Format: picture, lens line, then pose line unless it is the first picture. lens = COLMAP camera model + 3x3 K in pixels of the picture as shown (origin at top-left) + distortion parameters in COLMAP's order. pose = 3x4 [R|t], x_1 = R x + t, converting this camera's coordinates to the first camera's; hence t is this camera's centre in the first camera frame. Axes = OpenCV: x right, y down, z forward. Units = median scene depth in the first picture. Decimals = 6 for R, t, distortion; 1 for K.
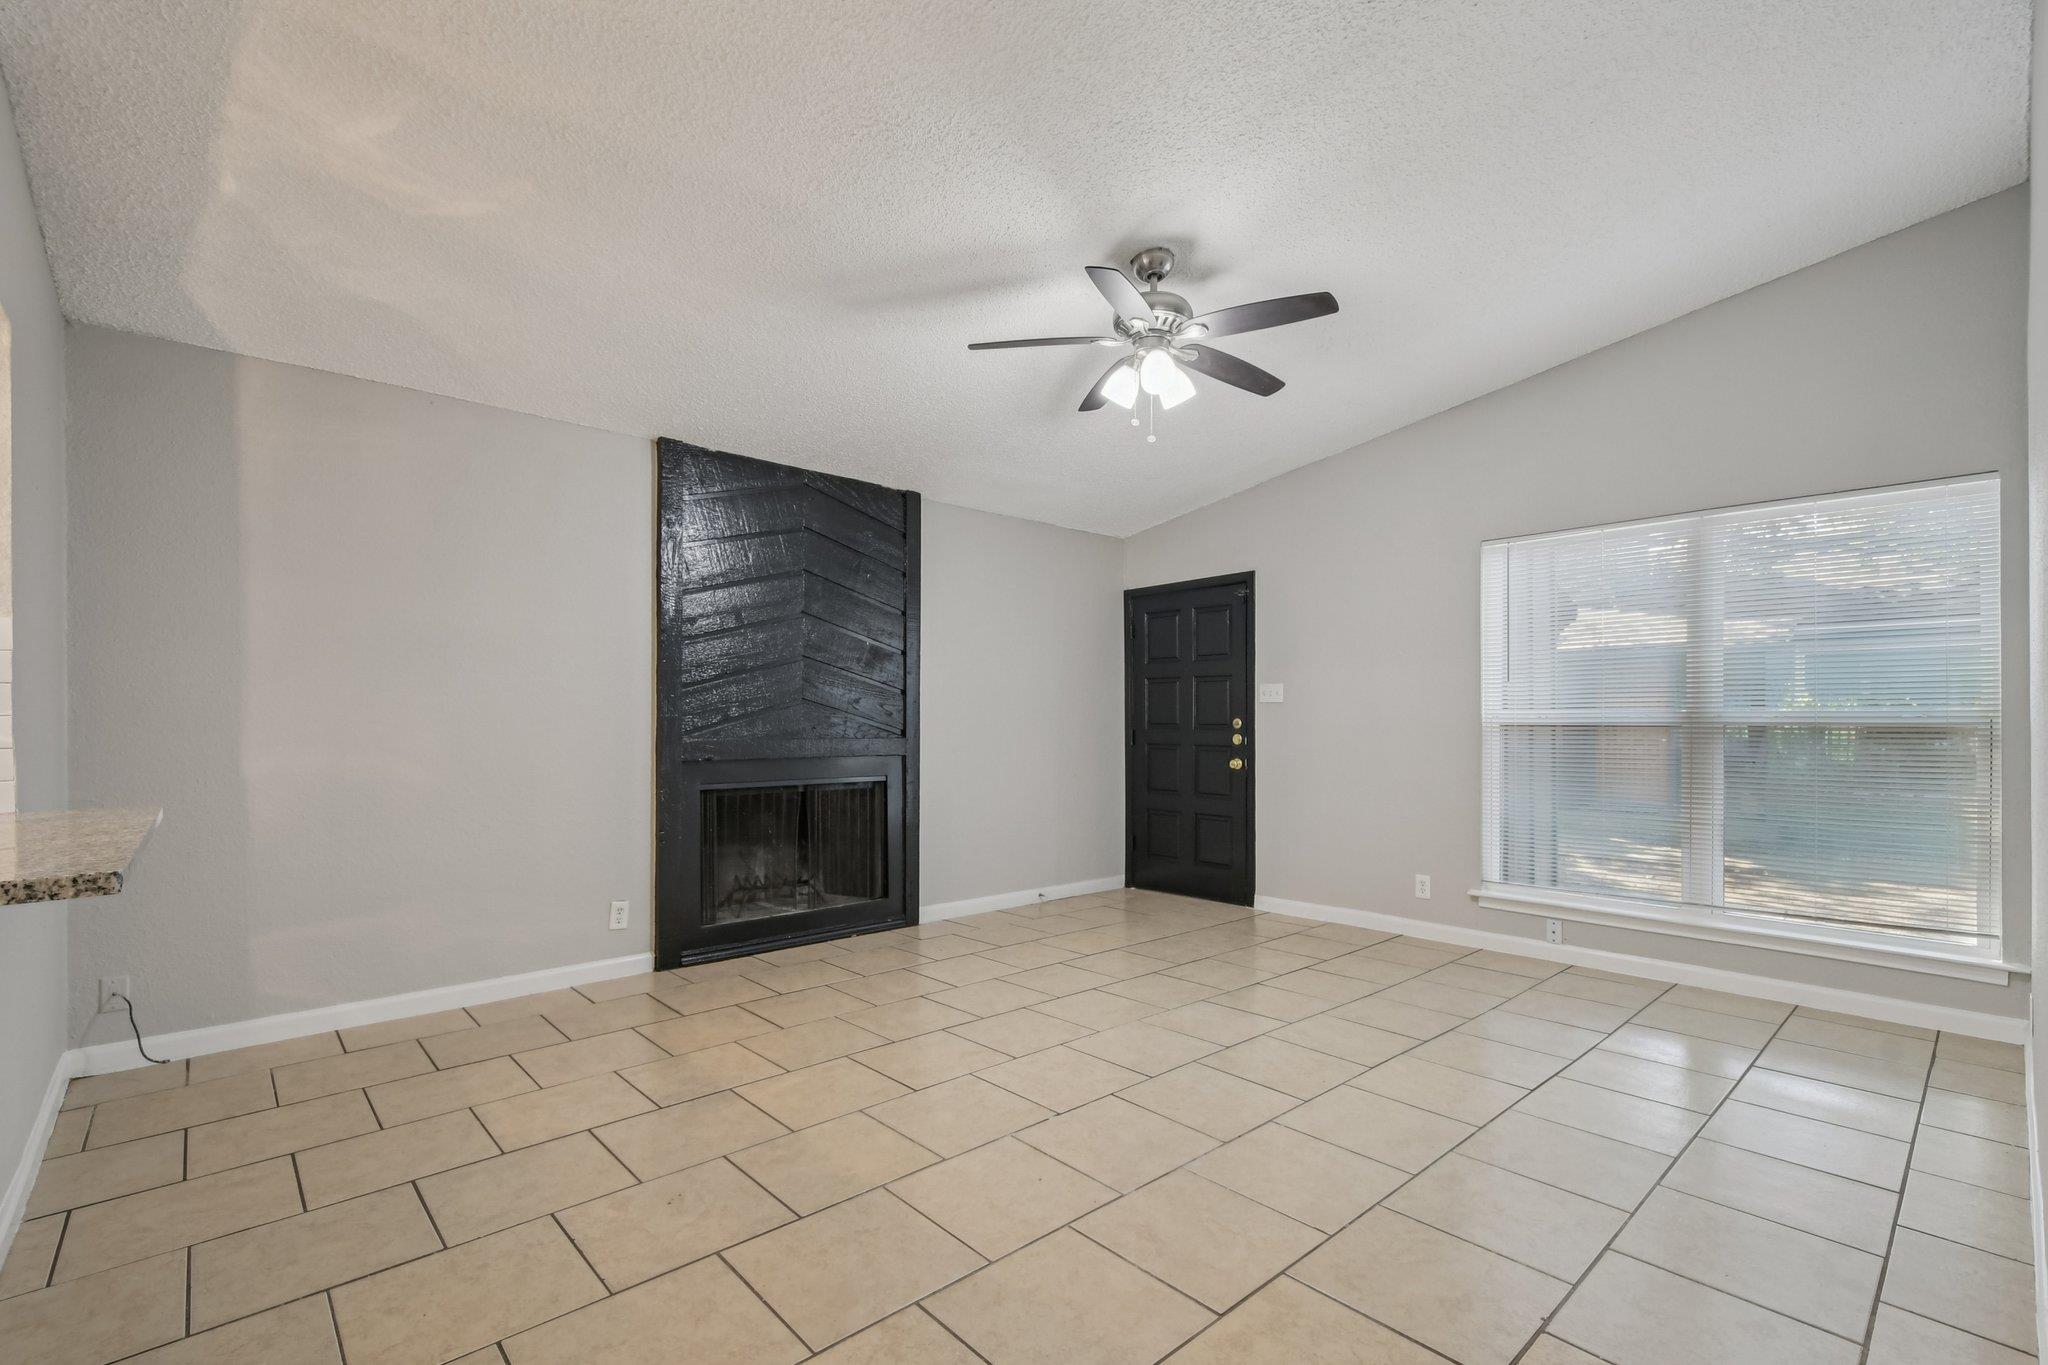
lens RADIAL K [[905.4, 0, 994.2], [0, 905.4, 719.1], [0, 0, 1]] dist [0.004428, -0.002825]
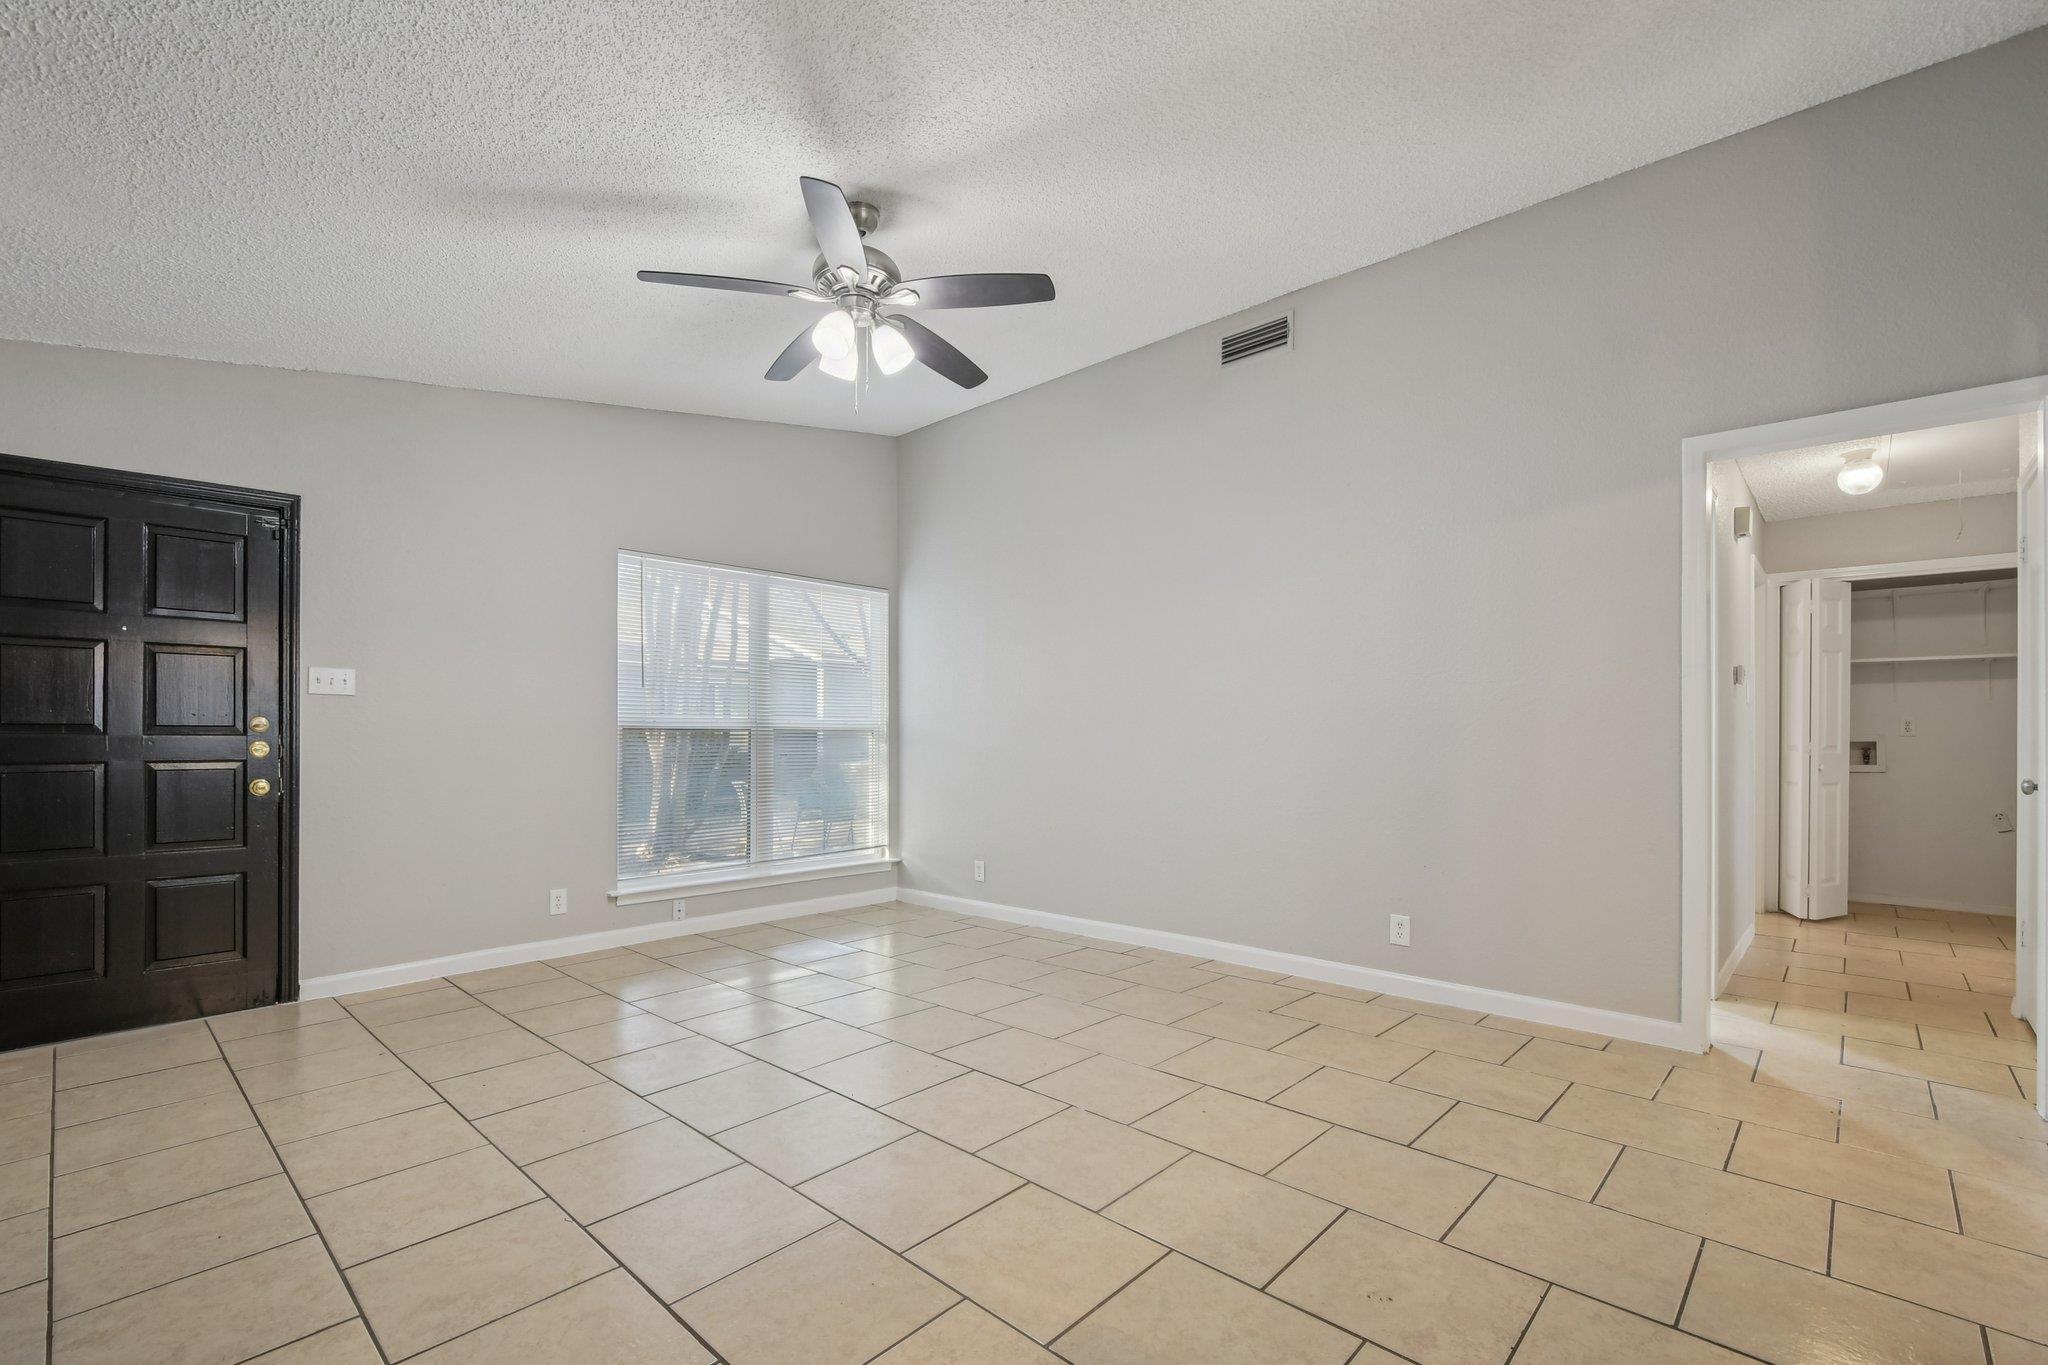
lens RADIAL K [[905.4, 0, 1028.4], [0, 905.4, 731.6], [0, 0, 1]] dist [0.004428, -0.002825]
pose [[-0.101402, -0.000465, 0.994845, -0.537916], [-0.006586, 0.999978, -0.000204, 0.008295], [-0.994824, -0.006573, -0.101403, 0.662879]]
